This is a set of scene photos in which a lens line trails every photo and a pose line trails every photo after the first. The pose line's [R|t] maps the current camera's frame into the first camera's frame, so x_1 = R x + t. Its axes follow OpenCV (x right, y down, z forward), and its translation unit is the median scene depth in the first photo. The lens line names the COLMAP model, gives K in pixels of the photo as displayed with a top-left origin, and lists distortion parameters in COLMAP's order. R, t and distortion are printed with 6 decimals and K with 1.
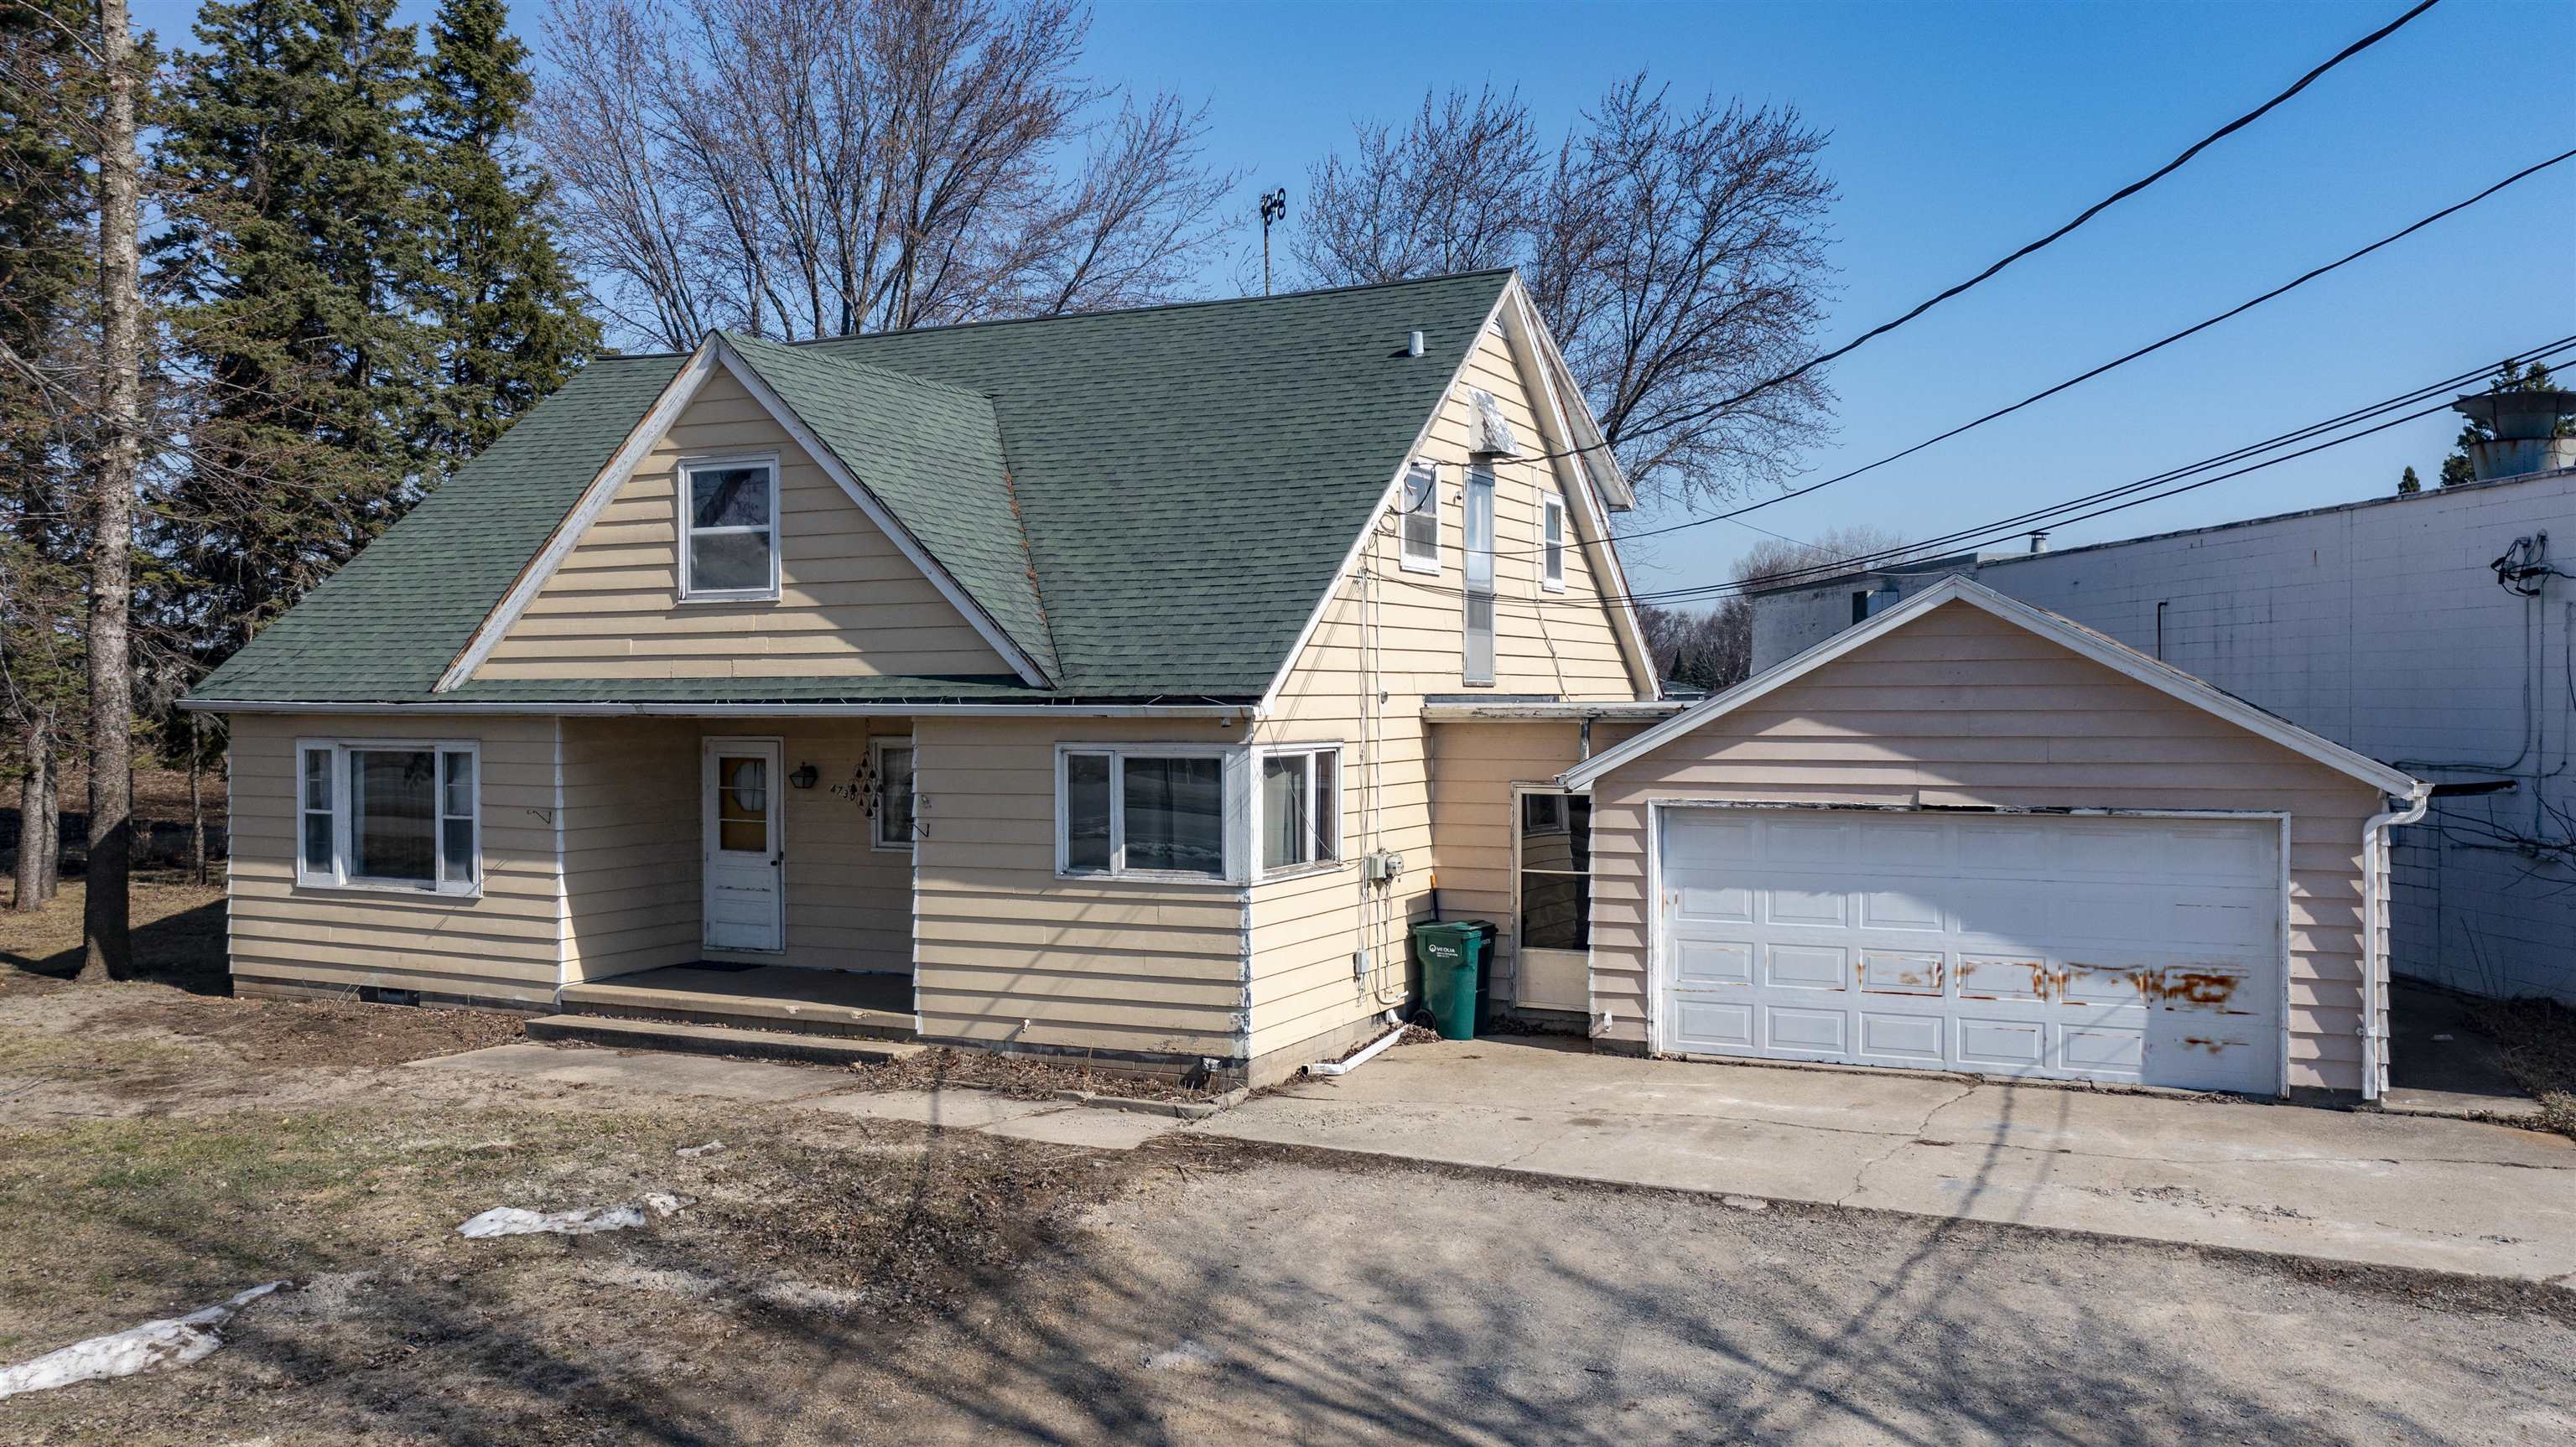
lens RADIAL K [[2055.2, 0, 1299.8], [0, 2055.2, 676.5], [0, 0, 1]] dist [-0.016026, 0.009334]
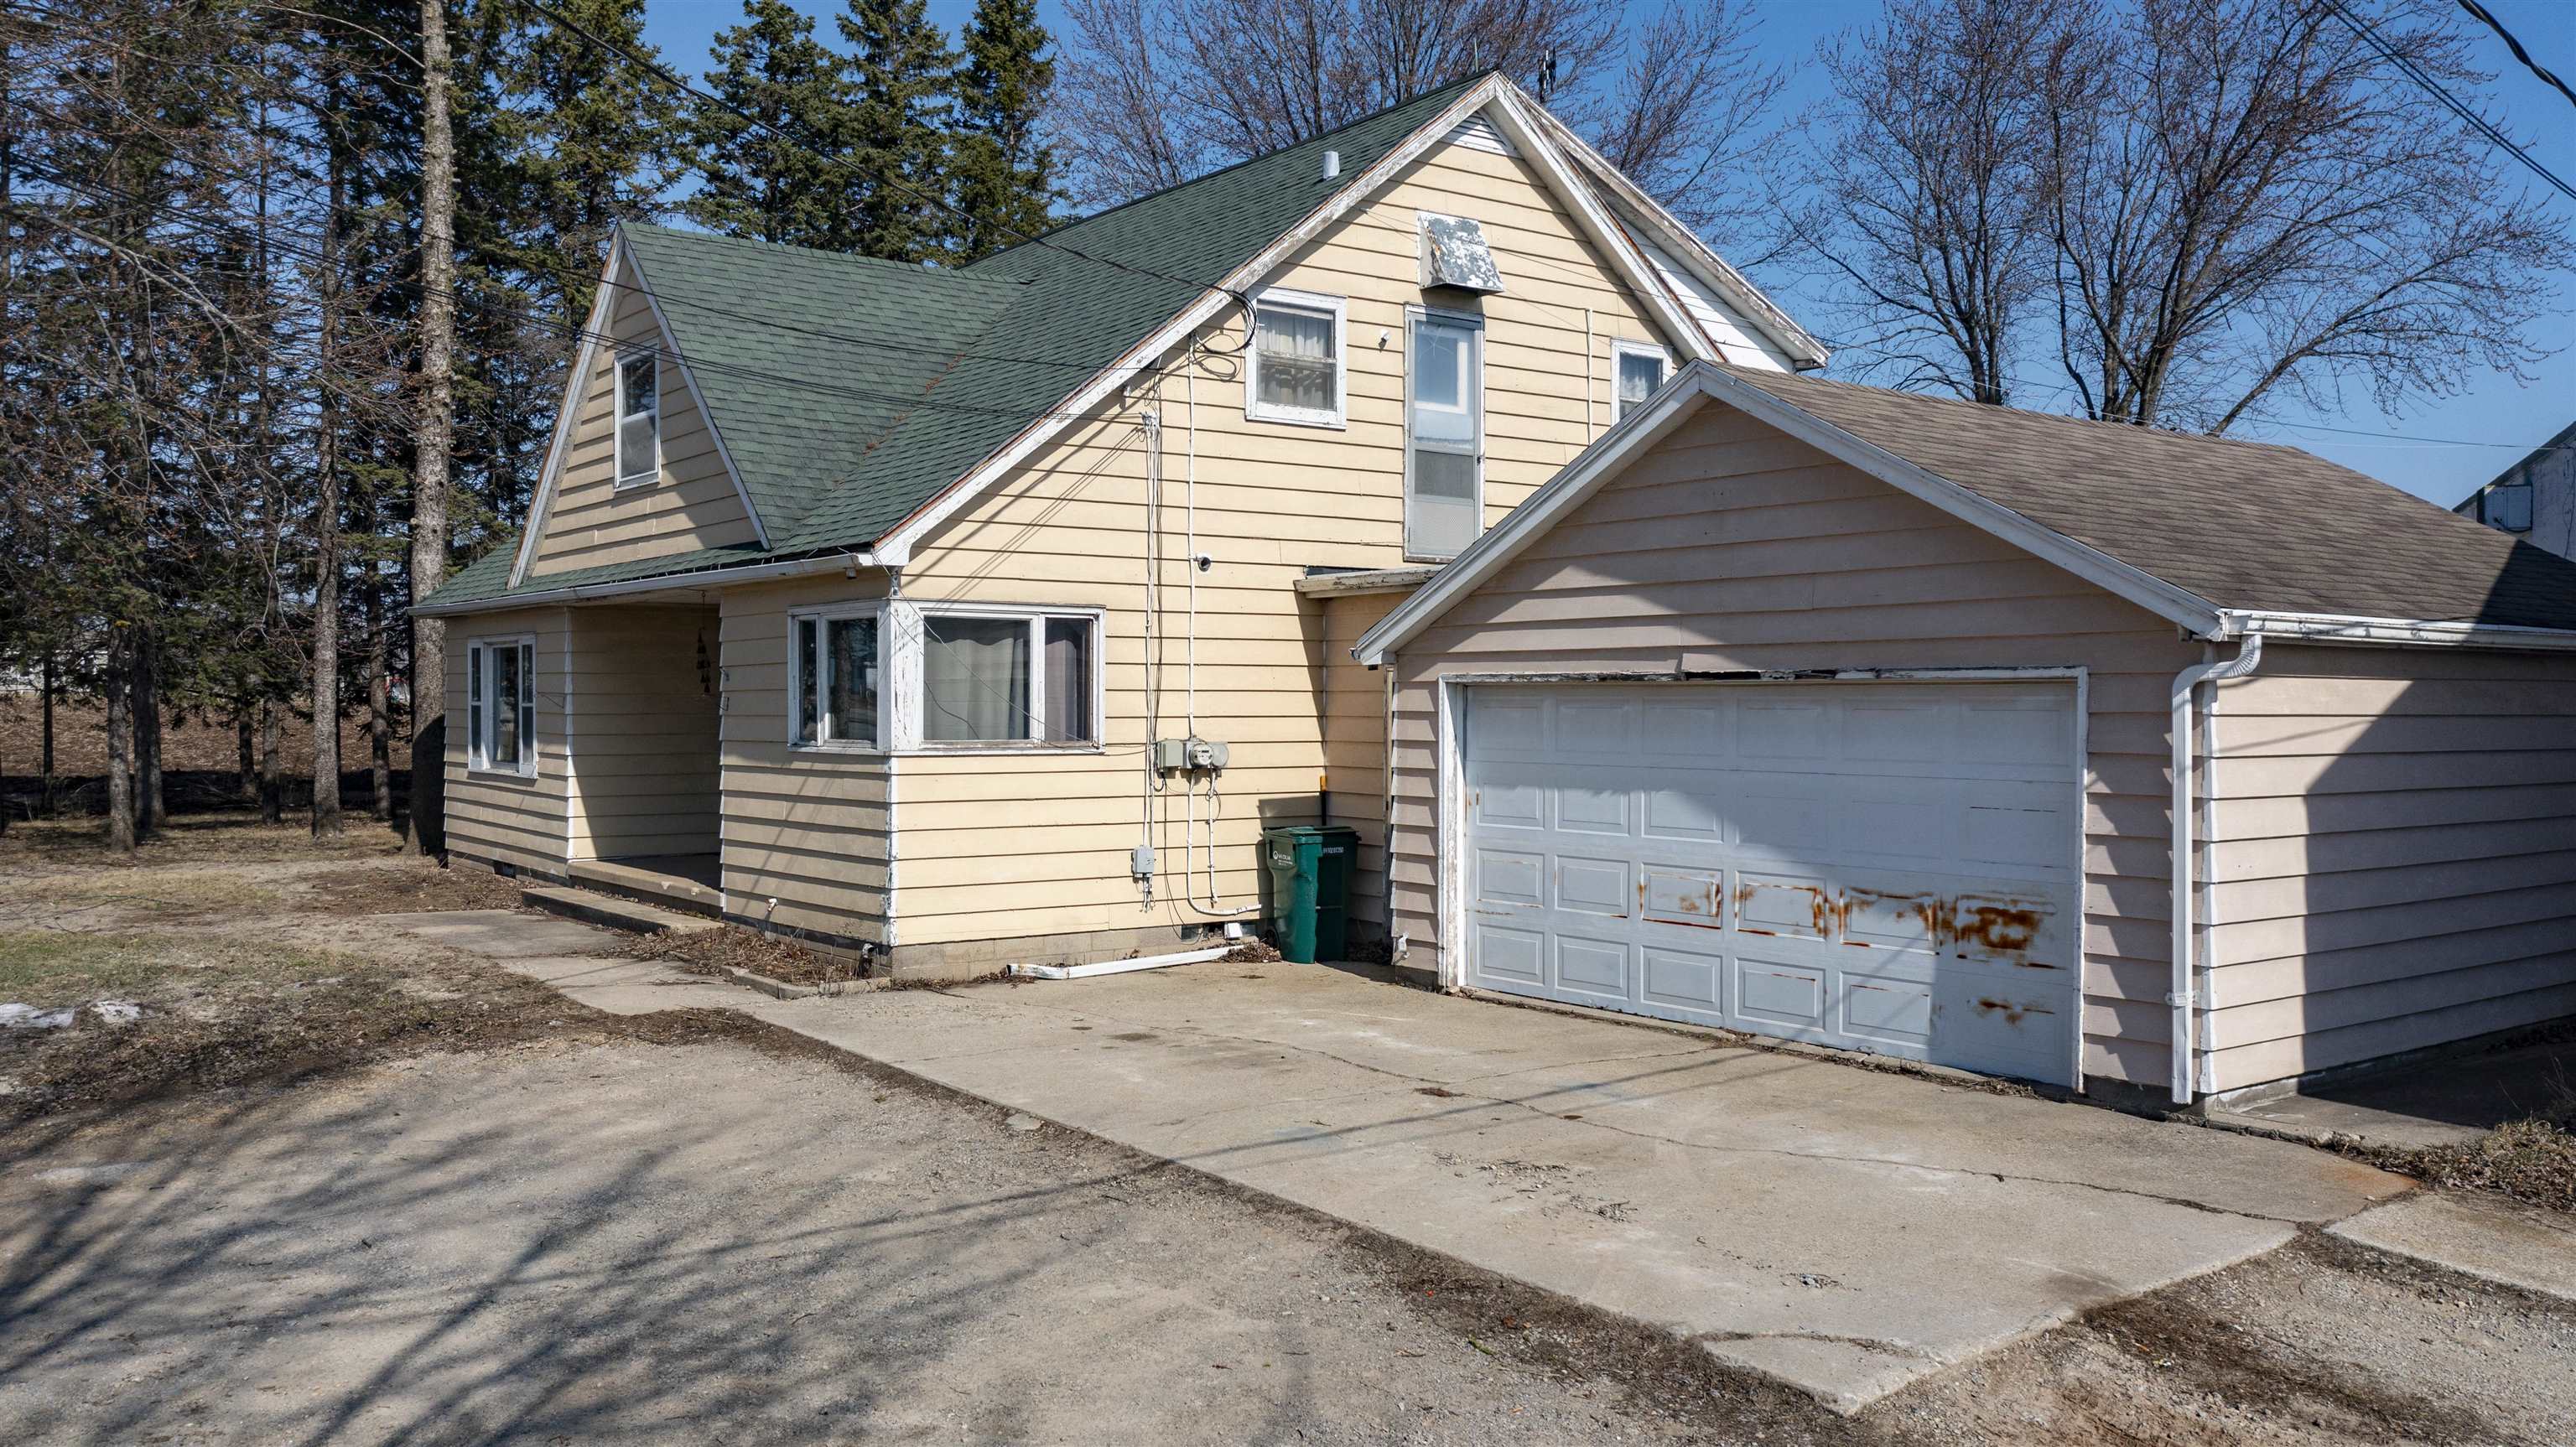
lens RADIAL K [[2055.2, 0, 1299.8], [0, 2055.2, 676.5], [0, 0, 1]] dist [-0.016026, 0.009334]
pose [[0.883146, -0.002428, -0.469093, 0.519853], [0.001633, 0.999996, -0.002101, 0.064074], [0.469096, 0.001089, 0.883146, 0.261549]]
